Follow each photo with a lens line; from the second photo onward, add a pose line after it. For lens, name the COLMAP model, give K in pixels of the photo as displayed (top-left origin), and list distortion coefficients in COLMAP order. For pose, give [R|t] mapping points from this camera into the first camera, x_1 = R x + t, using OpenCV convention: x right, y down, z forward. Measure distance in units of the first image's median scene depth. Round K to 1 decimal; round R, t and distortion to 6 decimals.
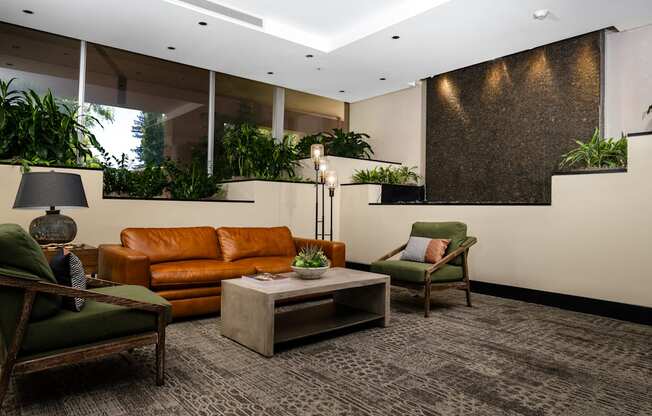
lens RADIAL K [[415.3, 0, 326.1], [0, 415.3, 207.1], [0, 0, 1]] dist [-0.002137, 0.000823]
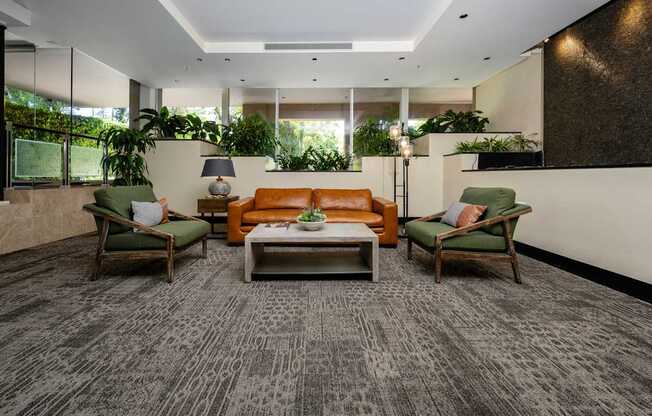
lens RADIAL K [[250.9, 0, 321.3], [0, 250.9, 177.8], [0, 0, 1]] dist [-0.004160, -0.000101]
pose [[0.765569, -0.011131, -0.643257, 0.366999], [0.015661, 0.999876, 0.001337, 0.006637], [0.643163, -0.011098, 0.765649, 0.317310]]
